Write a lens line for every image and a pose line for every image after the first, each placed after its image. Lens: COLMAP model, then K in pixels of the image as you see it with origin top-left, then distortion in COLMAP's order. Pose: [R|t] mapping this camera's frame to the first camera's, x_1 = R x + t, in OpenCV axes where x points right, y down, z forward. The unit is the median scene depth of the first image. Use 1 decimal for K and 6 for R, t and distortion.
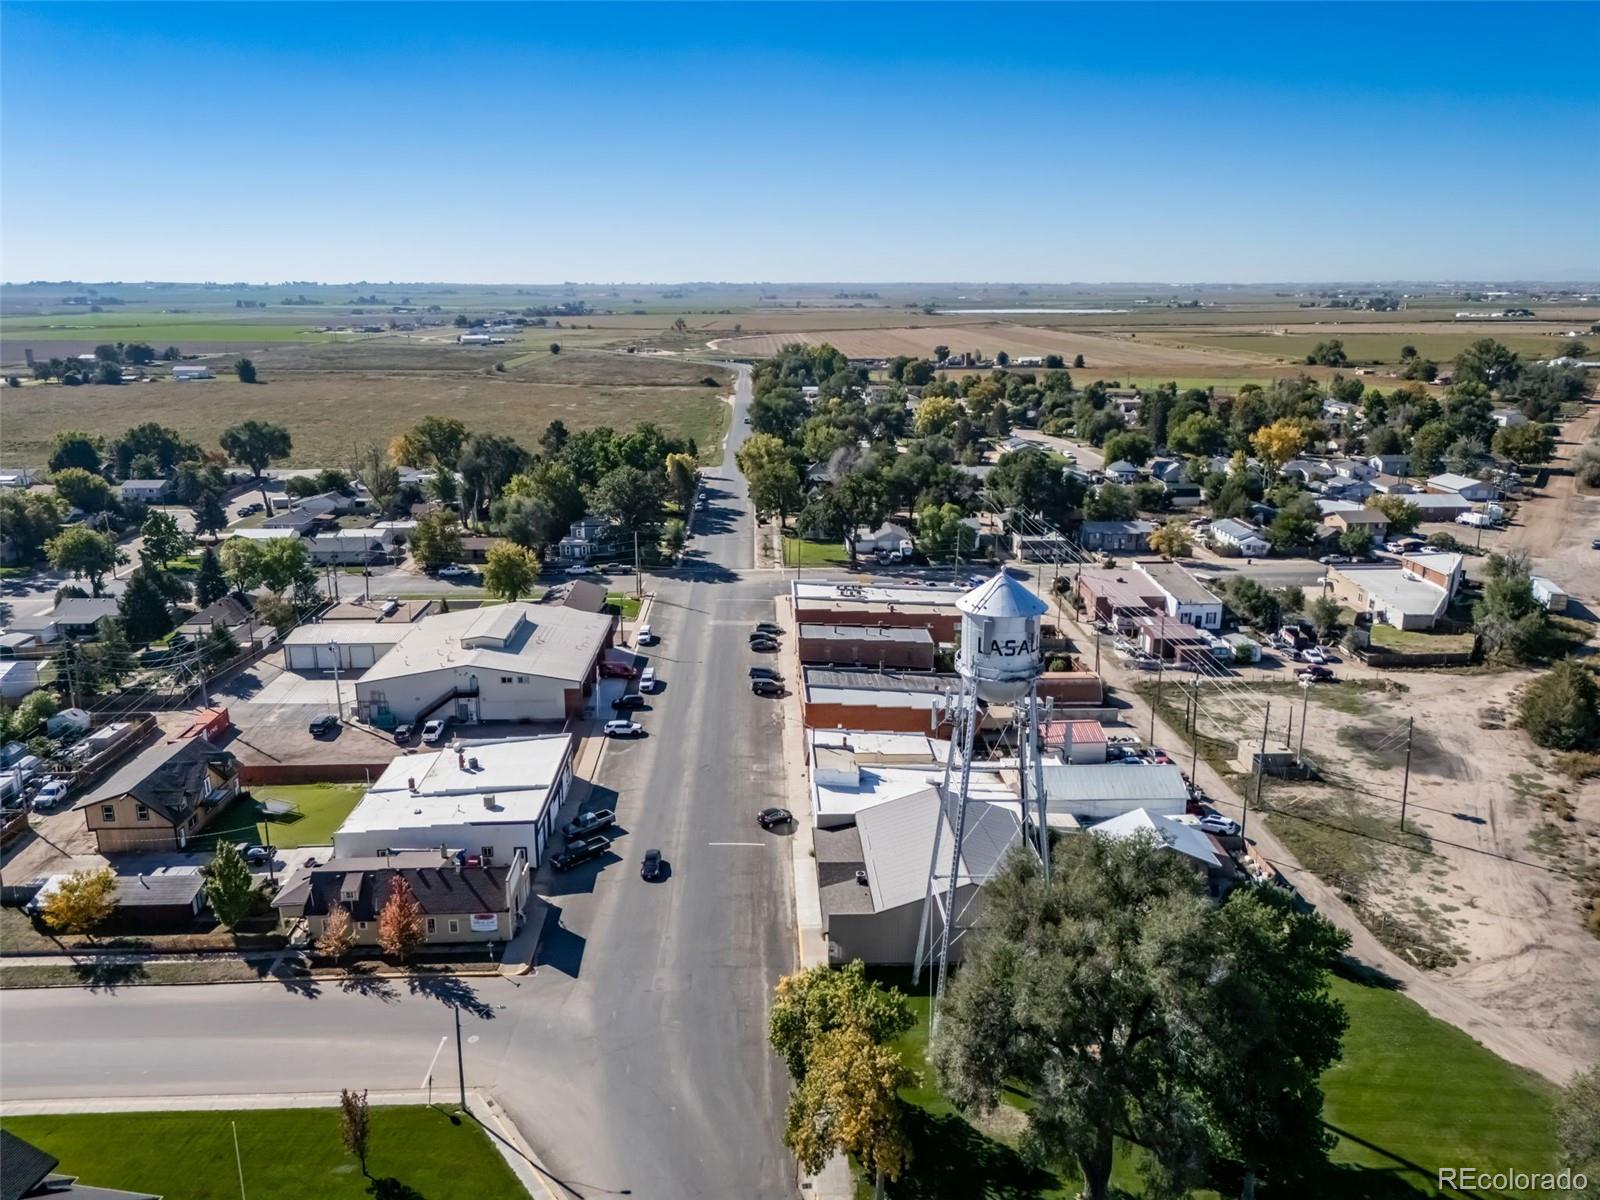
lens RADIAL K [[1170.7, 0, 796.8], [0, 1170.7, 599.3], [0, 0, 1]] dist [0.091462, -0.090869]
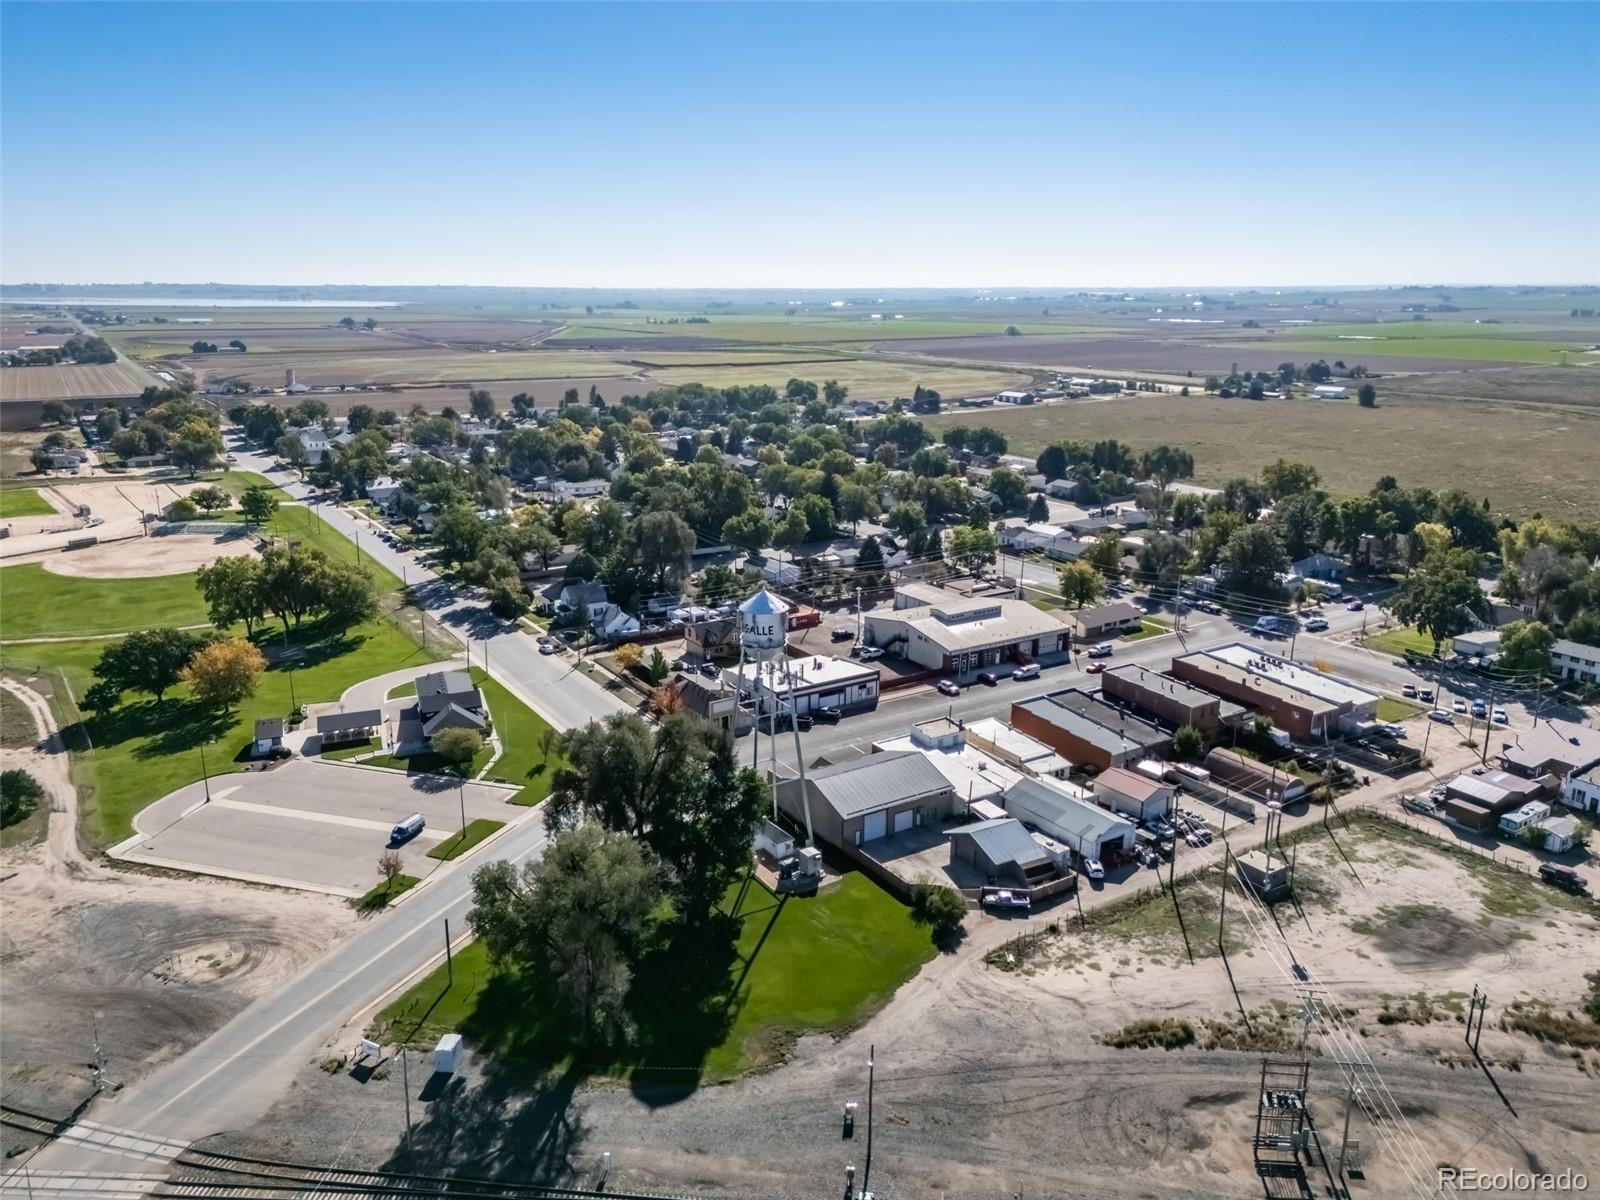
lens RADIAL K [[1170.7, 0, 796.8], [0, 1170.7, 599.3], [0, 0, 1]] dist [0.091462, -0.090869]
pose [[0.510039, 0.222791, -0.830797, 0.852751], [-0.222494, 0.967173, 0.122770, -0.120453], [0.830877, 0.122230, 0.542866, 0.028306]]
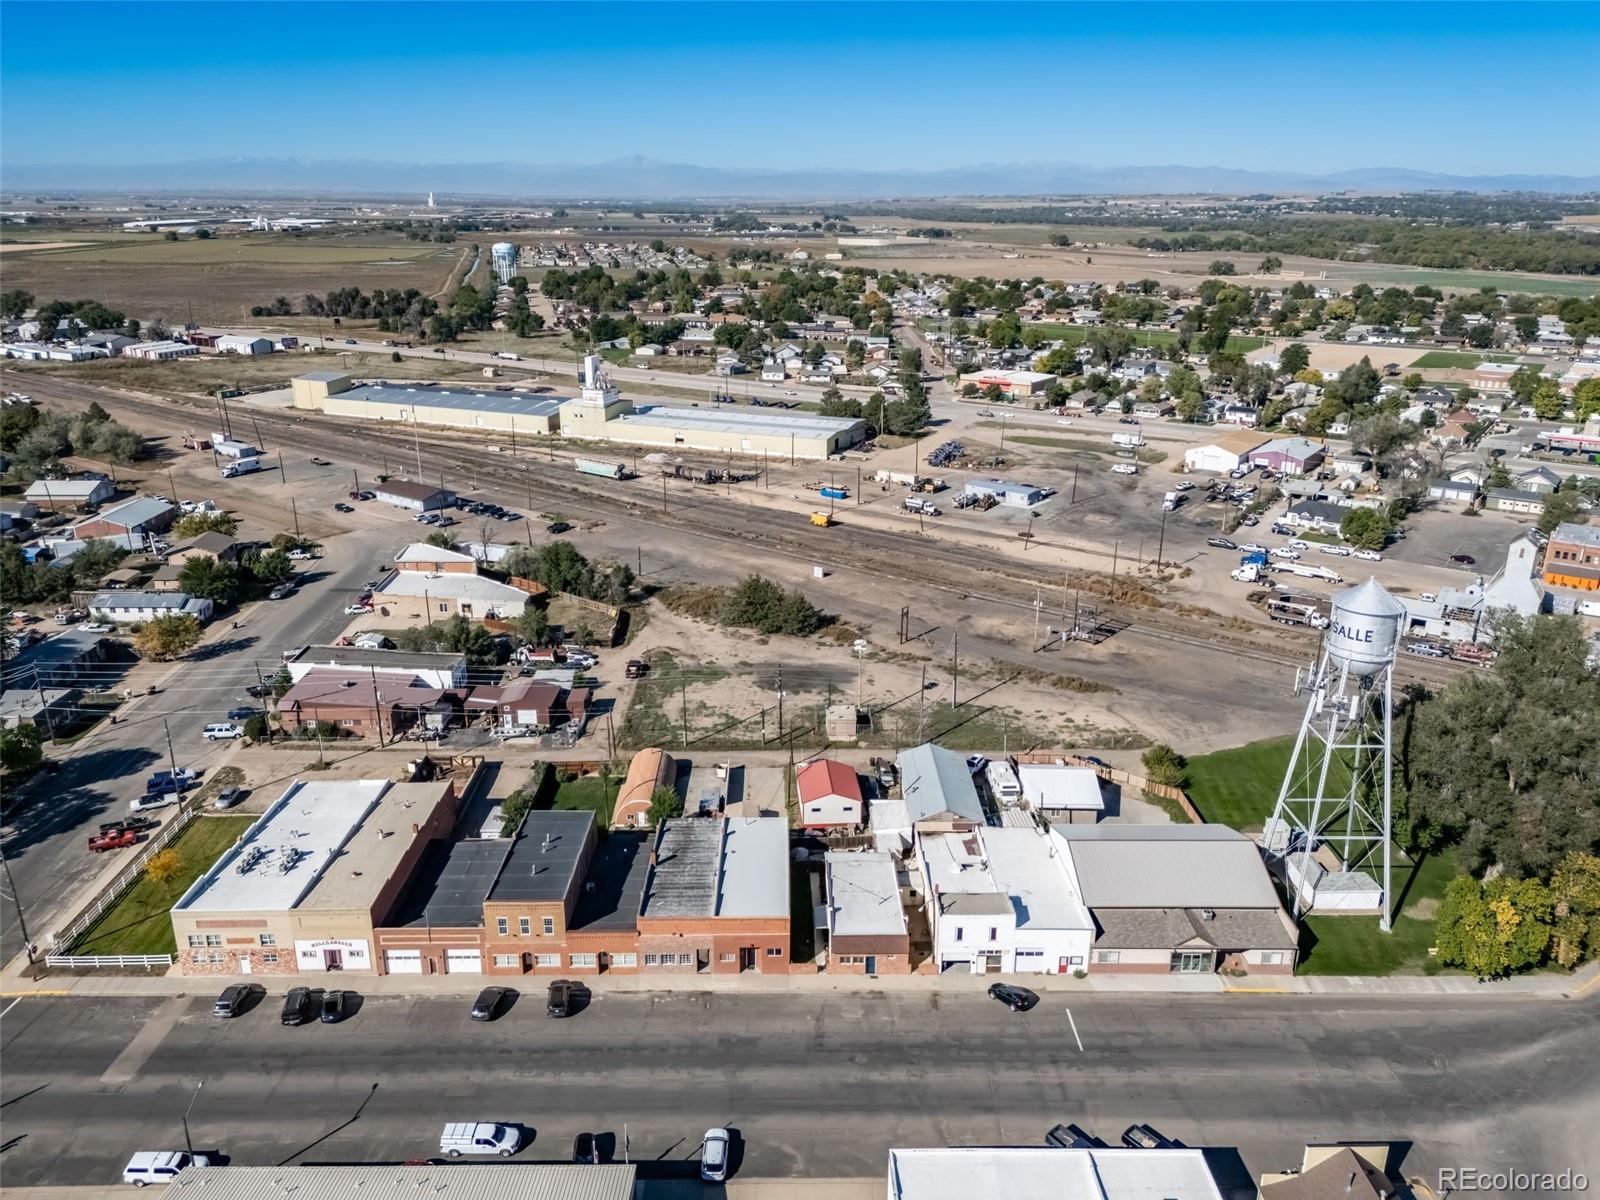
lens RADIAL K [[1170.7, 0, 796.8], [0, 1170.7, 599.3], [0, 0, 1]] dist [0.091462, -0.090869]
pose [[0.024051, -0.322951, 0.946110, -0.564847], [0.253628, 0.917392, 0.306701, -0.292116], [-0.967003, 0.232583, 0.103974, 0.745669]]
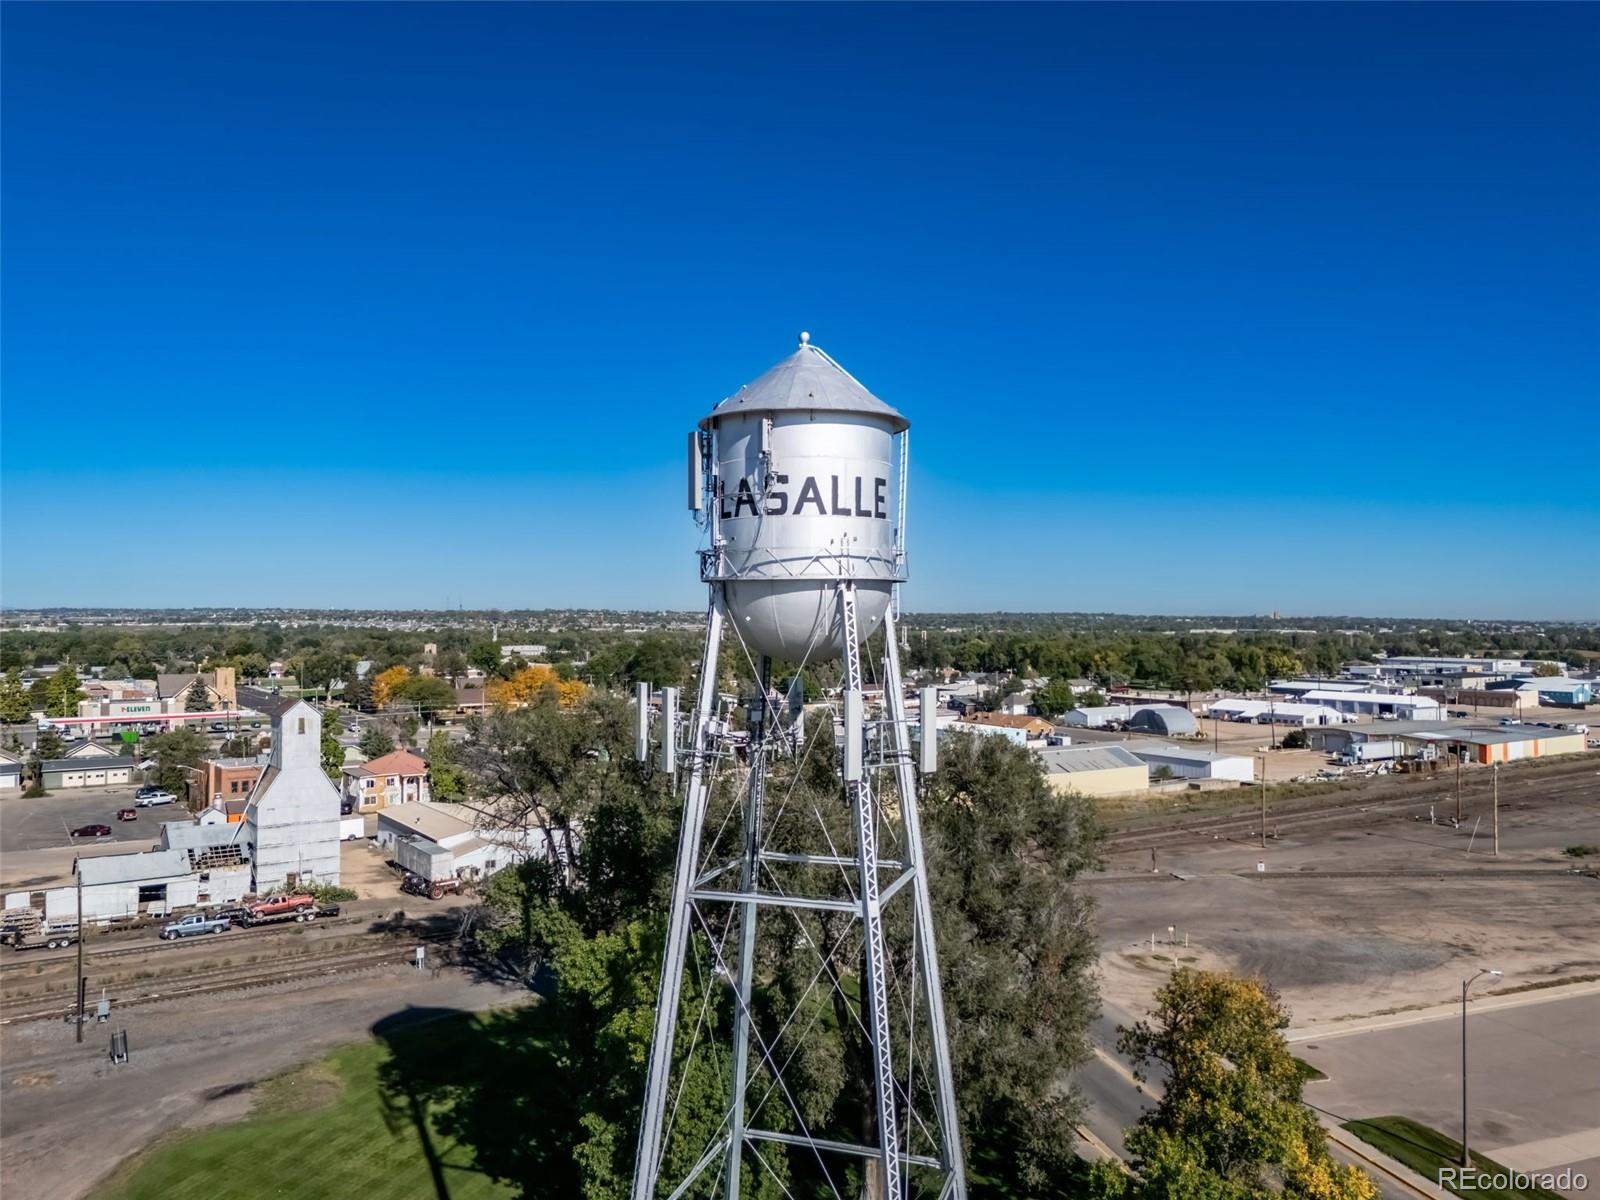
lens RADIAL K [[1175.2, 0, 794.6], [0, 1175.2, 584.4], [0, 0, 1]] dist [0.066418, -0.057369]
pose [[-0.933557, 0.008951, 0.358318, 0.012951], [0.090549, 0.973152, 0.211603, -0.014883], [-0.346804, 0.229988, -0.909303, 0.702880]]
